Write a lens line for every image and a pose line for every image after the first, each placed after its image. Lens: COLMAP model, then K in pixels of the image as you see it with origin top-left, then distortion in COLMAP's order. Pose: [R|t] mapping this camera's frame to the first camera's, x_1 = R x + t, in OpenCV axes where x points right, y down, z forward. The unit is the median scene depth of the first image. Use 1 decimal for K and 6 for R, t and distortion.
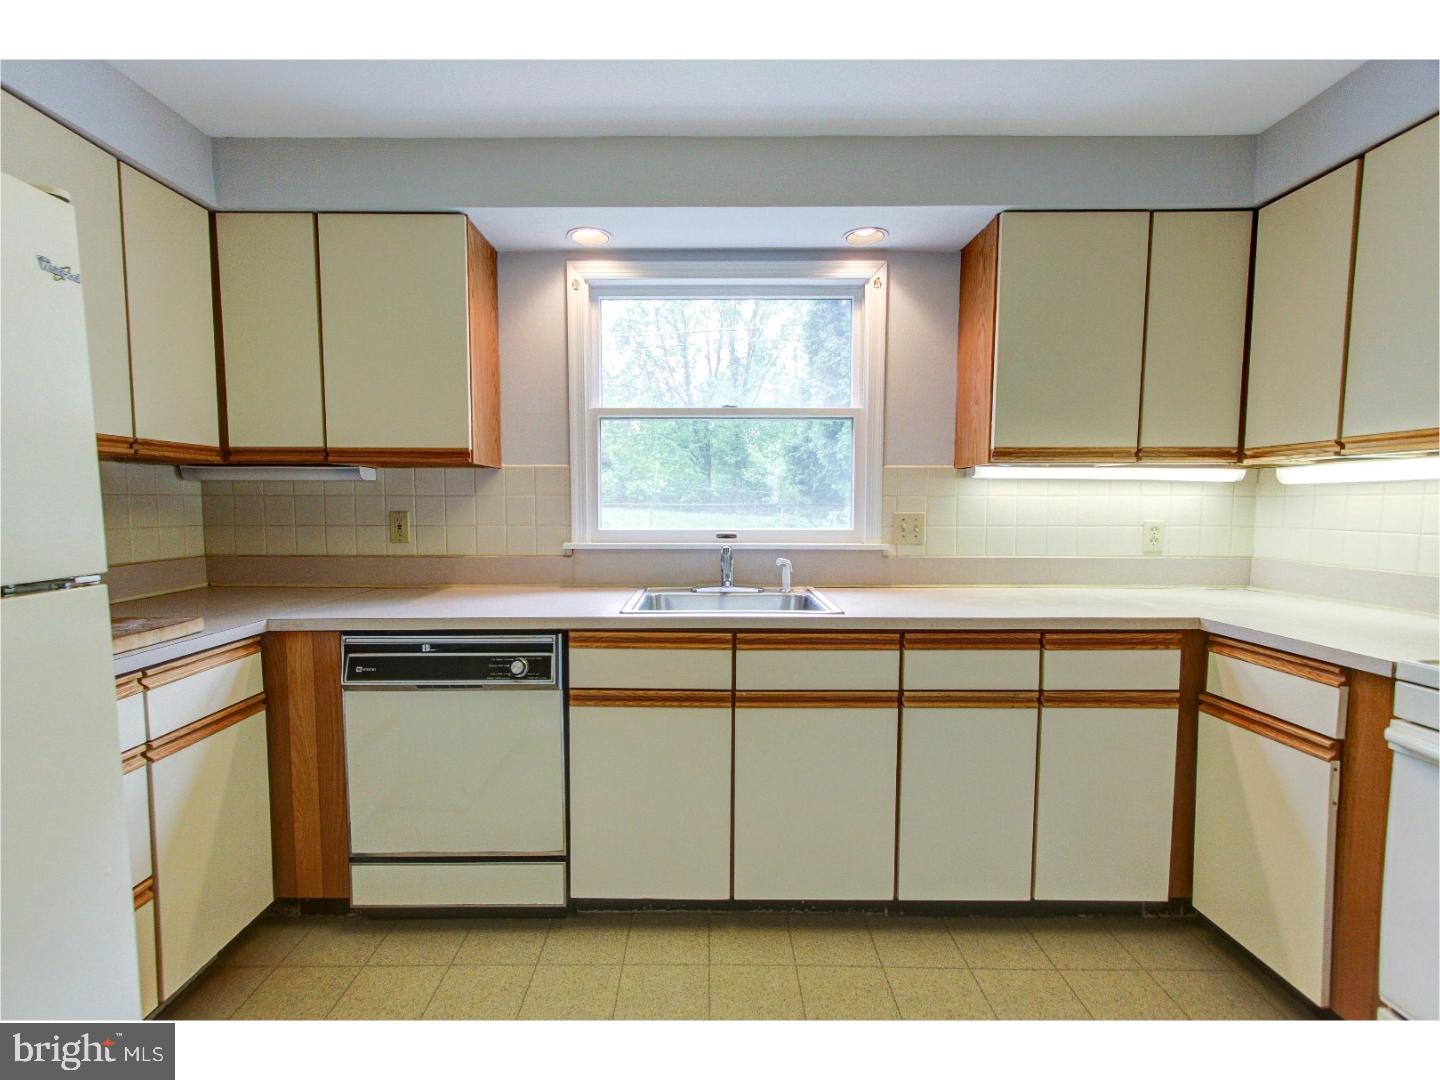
lens RADIAL K [[662.9, 0, 706.1], [0, 662.9, 550.0], [0, 0, 1]] dist [0.004134, 0.001562]
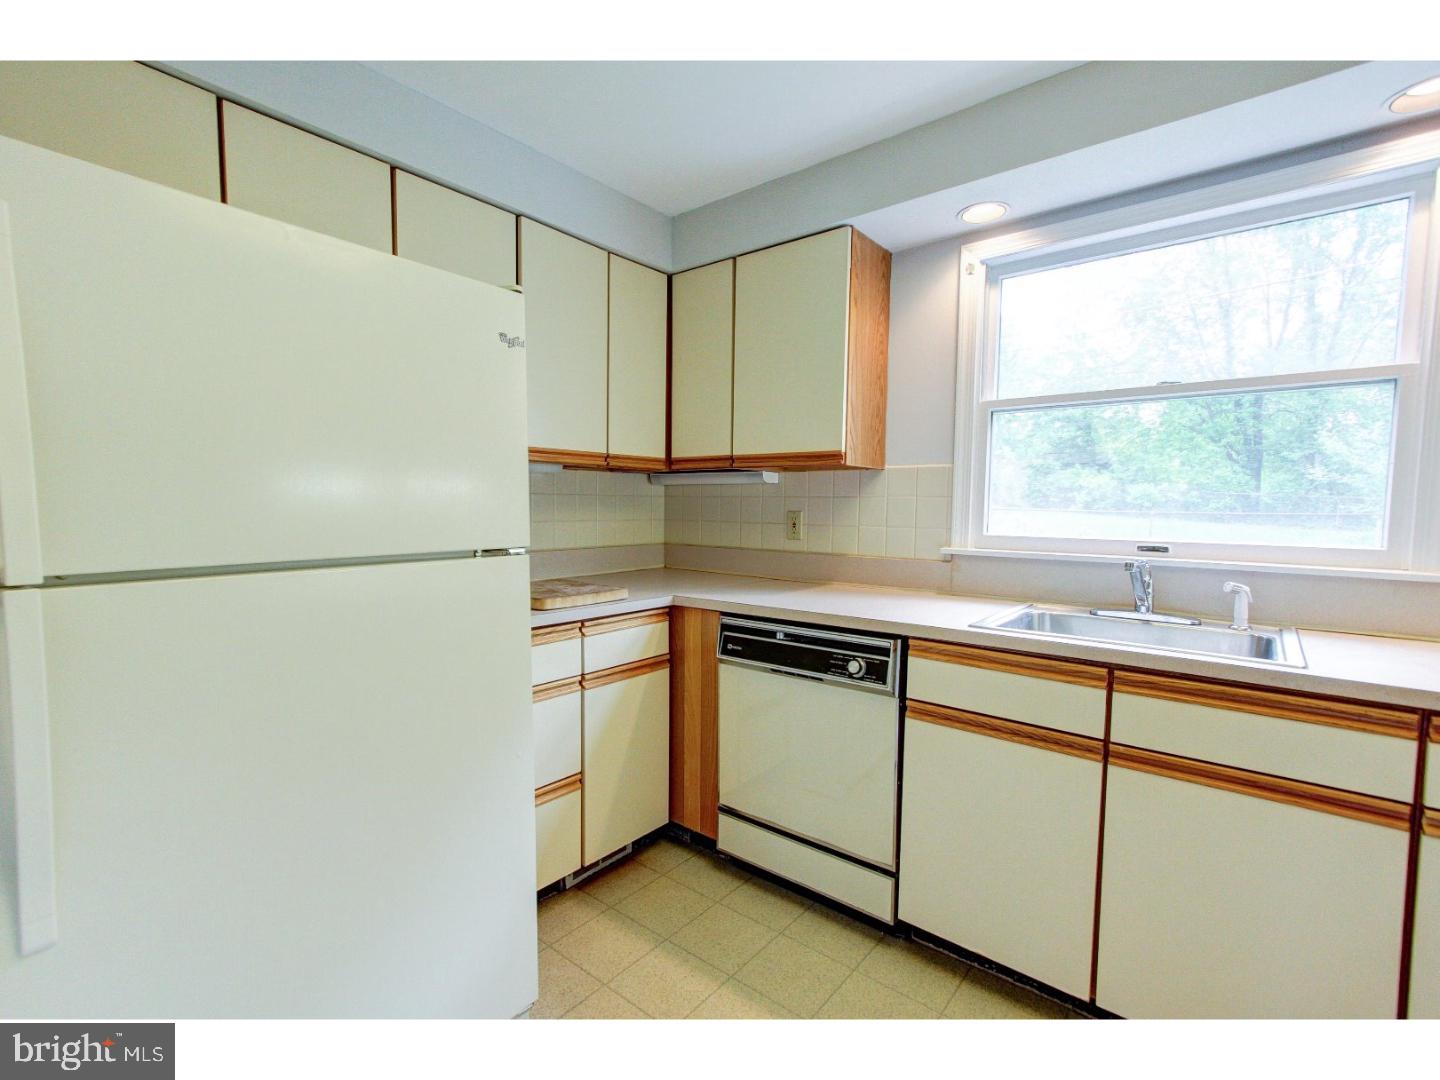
lens RADIAL K [[662.9, 0, 706.1], [0, 662.9, 550.0], [0, 0, 1]] dist [0.004134, 0.001562]
pose [[0.769681, 0.051917, -0.636314, 0.153789], [-0.056919, 0.998299, 0.012602, 0.000732], [0.635886, 0.026519, 0.771327, 0.072814]]
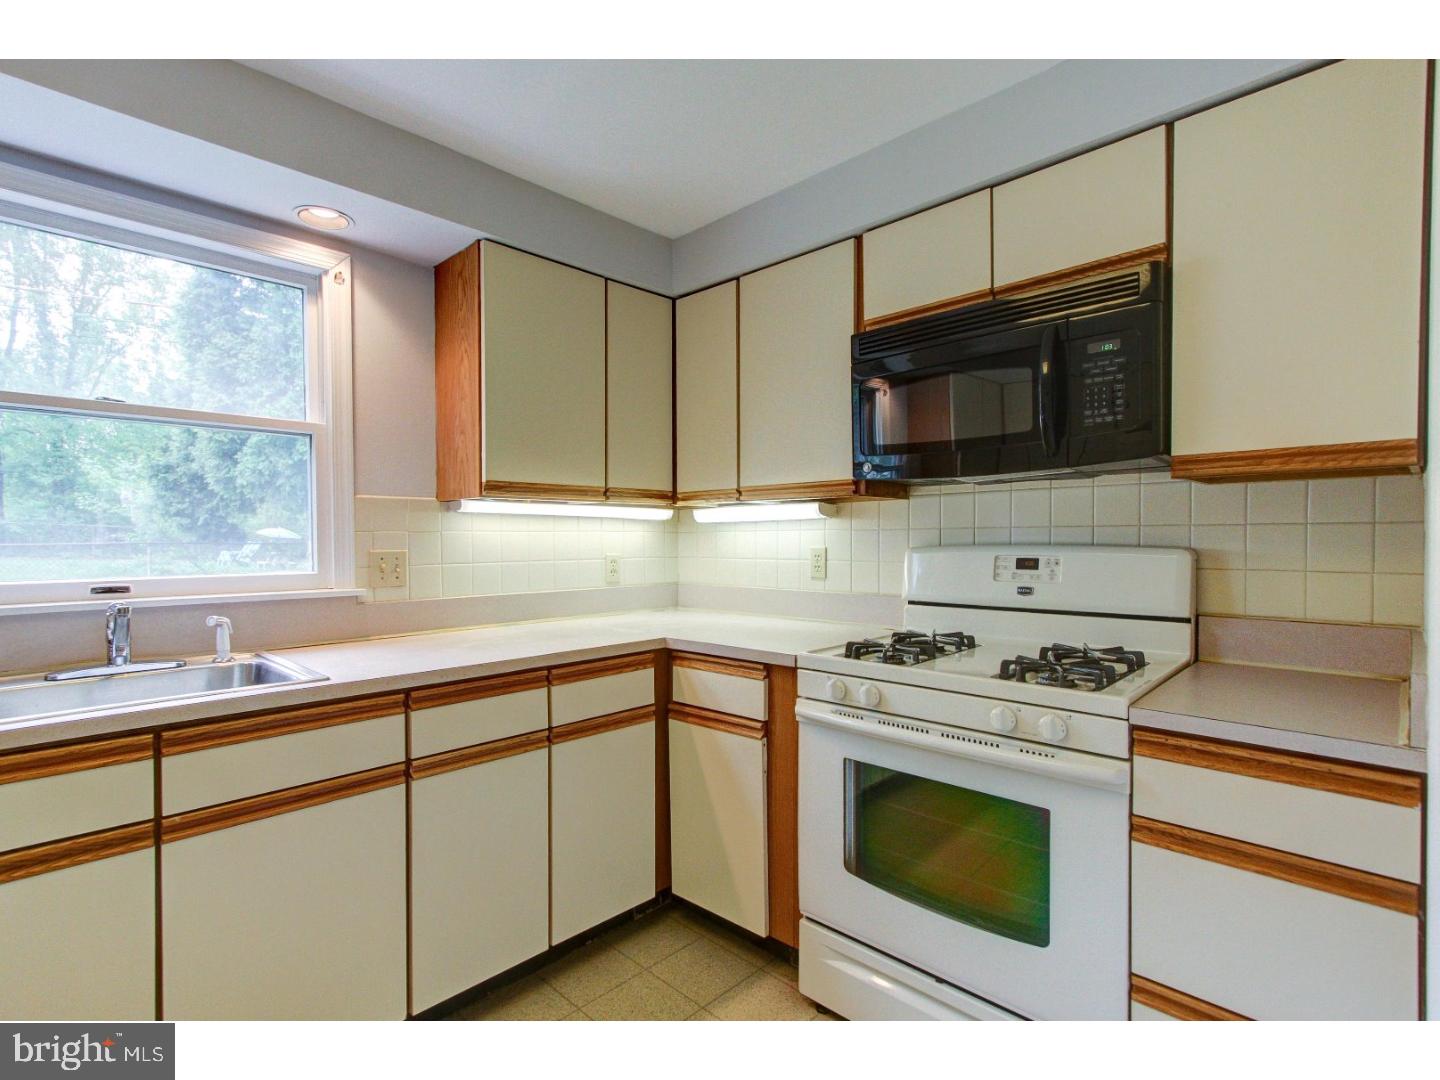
lens RADIAL K [[702.6, 0, 703.4], [0, 702.6, 551.3], [0, 0, 1]] dist [0.004334, 0.001009]
pose [[0.702904, -0.017966, 0.711058, -0.067925], [0.056314, 0.997949, -0.030454, -0.005360], [-0.709052, 0.061449, 0.702473, 0.083118]]
